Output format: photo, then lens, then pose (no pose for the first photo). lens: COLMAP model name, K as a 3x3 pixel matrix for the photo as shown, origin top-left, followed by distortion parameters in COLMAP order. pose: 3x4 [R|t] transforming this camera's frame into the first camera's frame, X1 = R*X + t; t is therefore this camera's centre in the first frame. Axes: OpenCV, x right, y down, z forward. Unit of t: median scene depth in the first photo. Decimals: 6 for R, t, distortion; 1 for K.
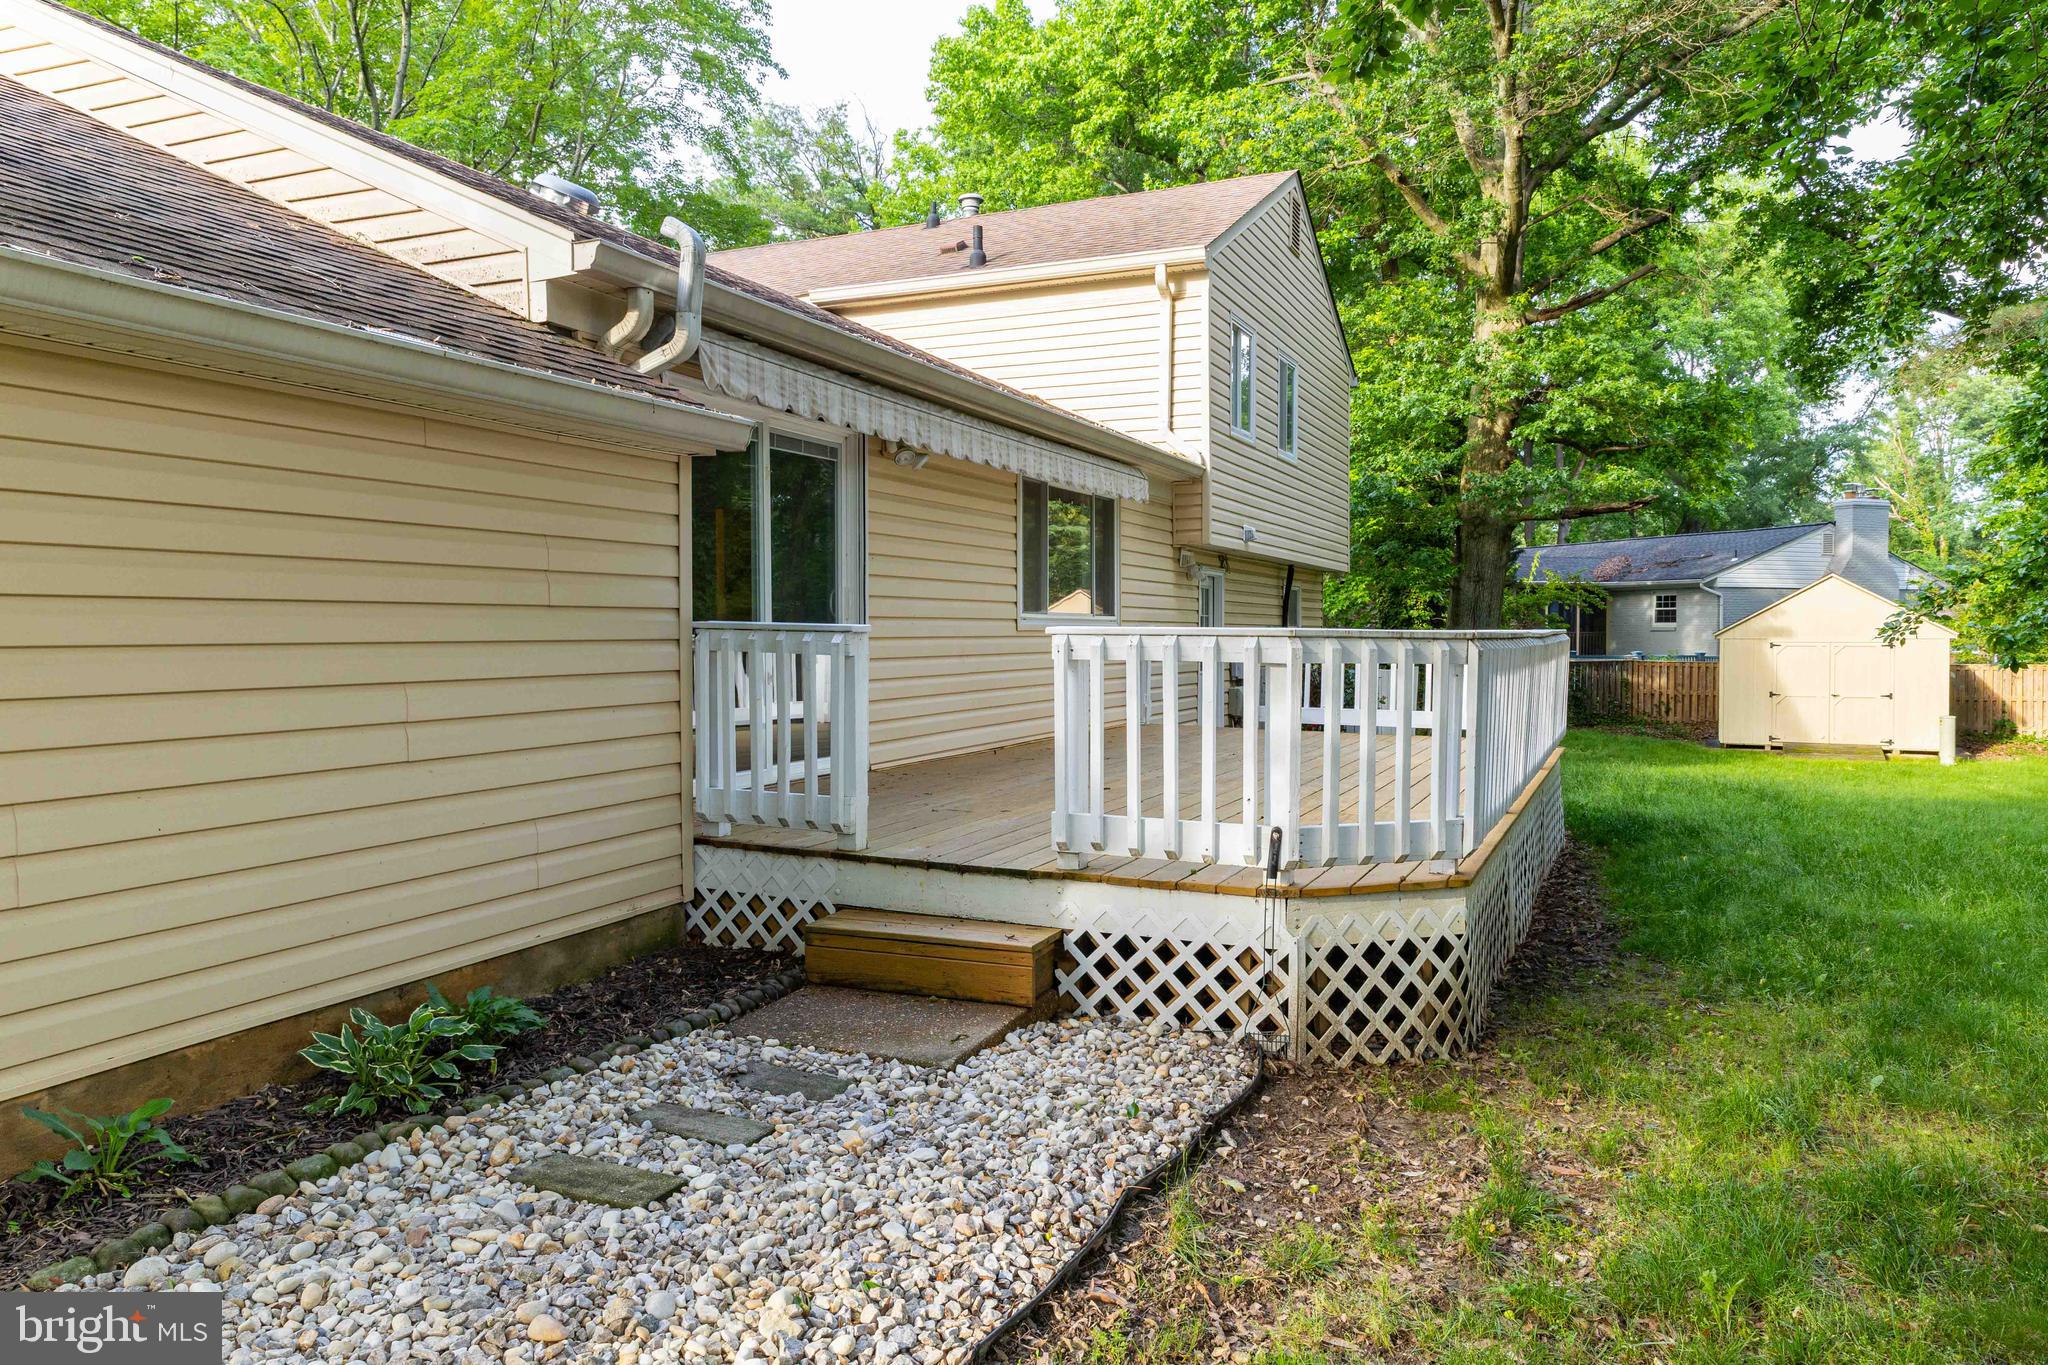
lens RADIAL K [[1428.0, 0, 1023.7], [0, 1428.0, 681.1], [0, 0, 1]] dist [0.003733, 0.001143]
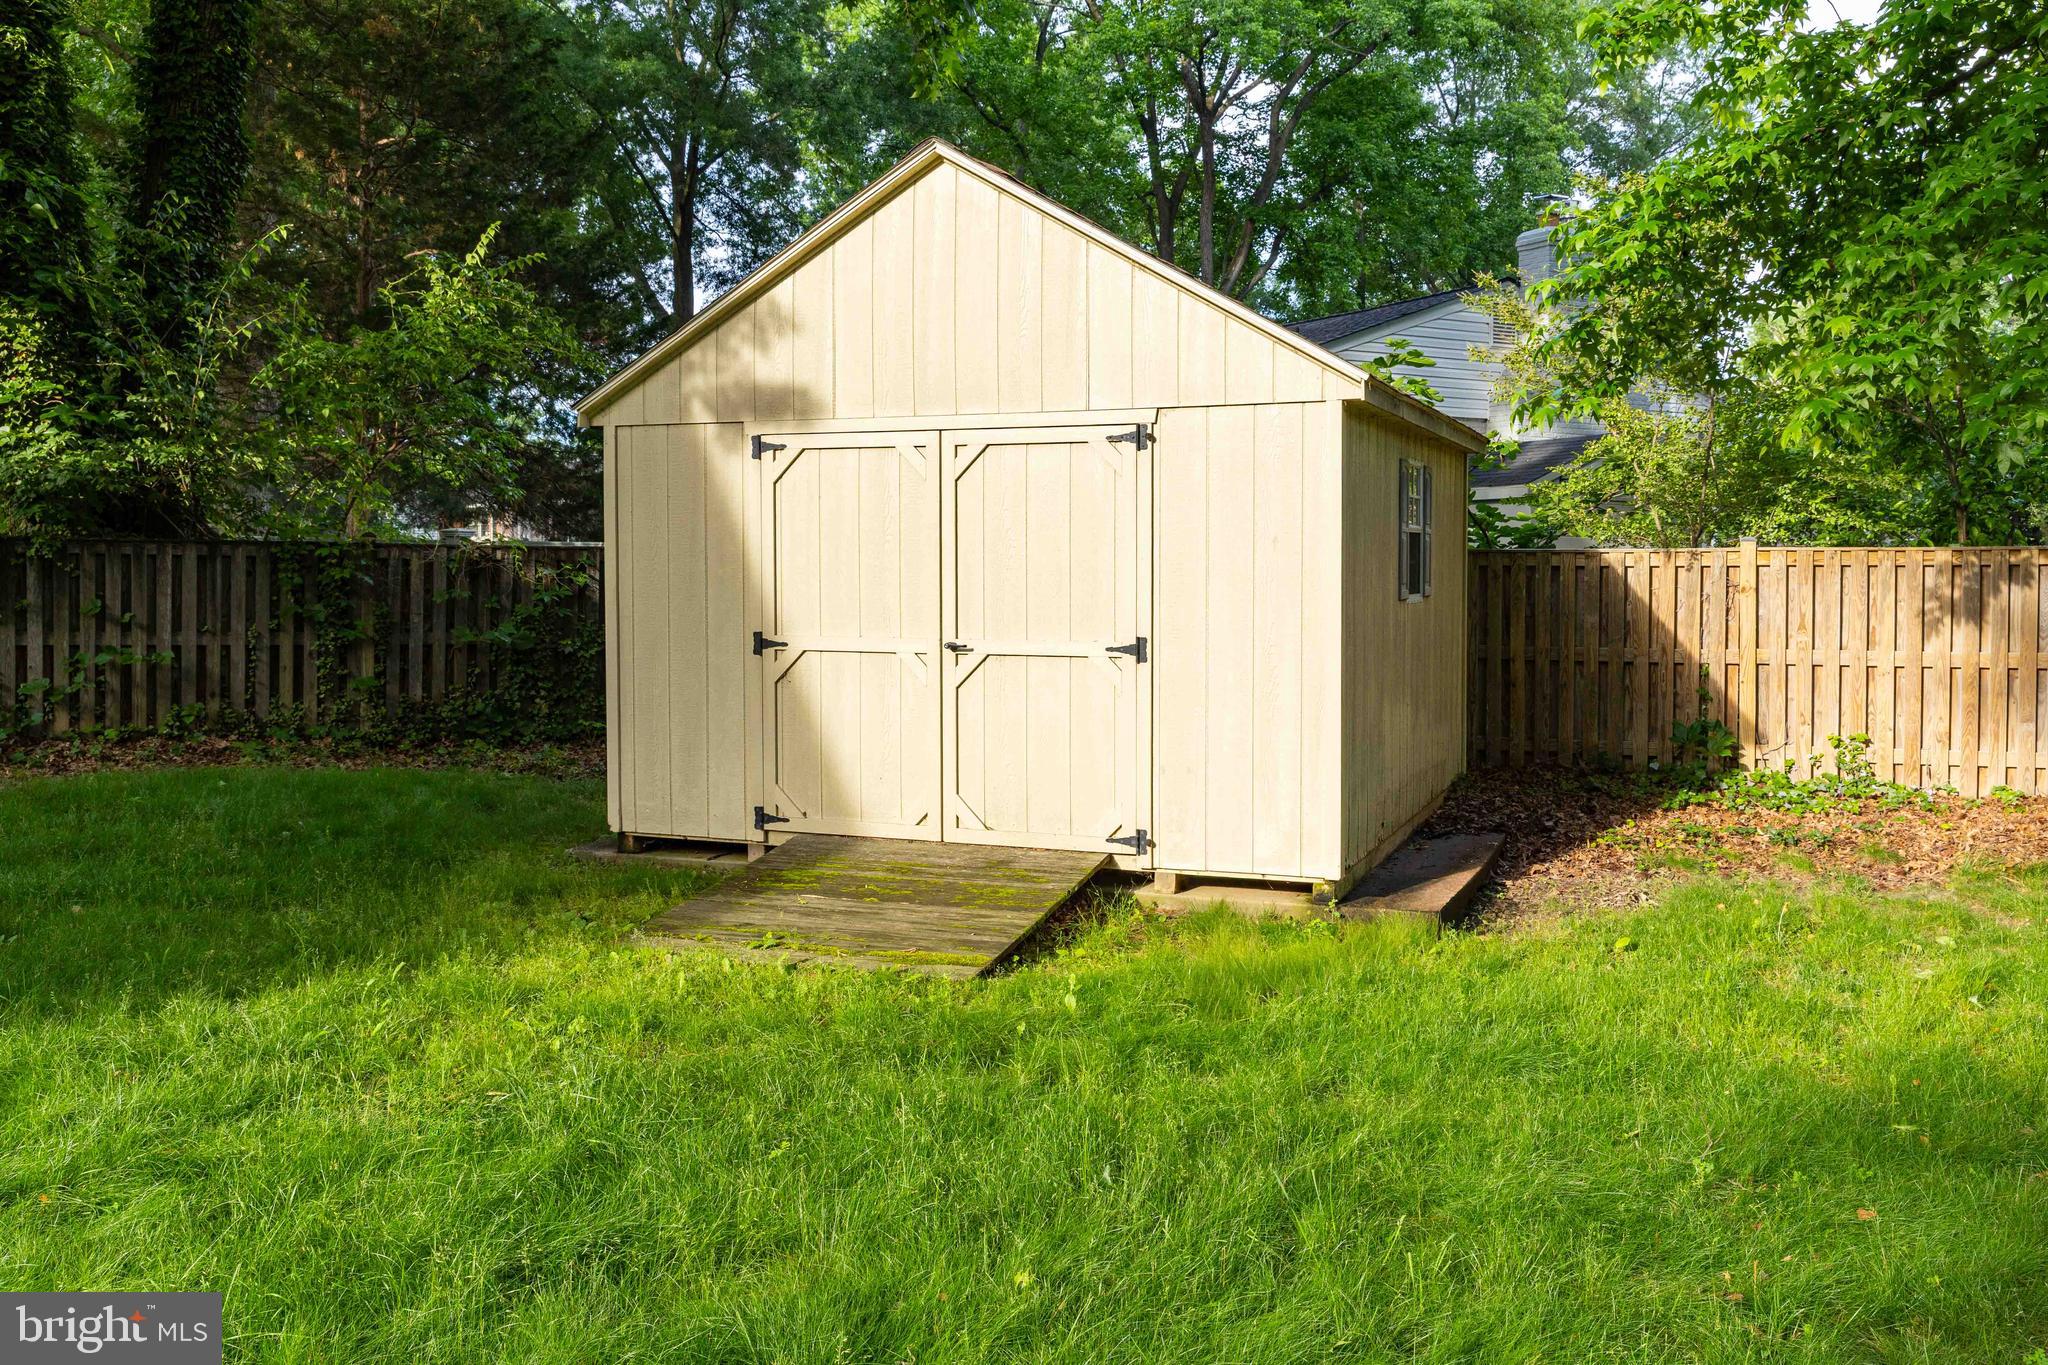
lens RADIAL K [[1774.0, 0, 1024.4], [0, 1774.0, 678.2], [0, 0, 1]] dist [-0.004011, -0.001739]
pose [[0.993723, -0.000567, 0.111864, 0.534057], [-0.002639, 0.999590, 0.028509, 0.006582], [-0.111834, -0.028625, 0.993315, 0.682341]]
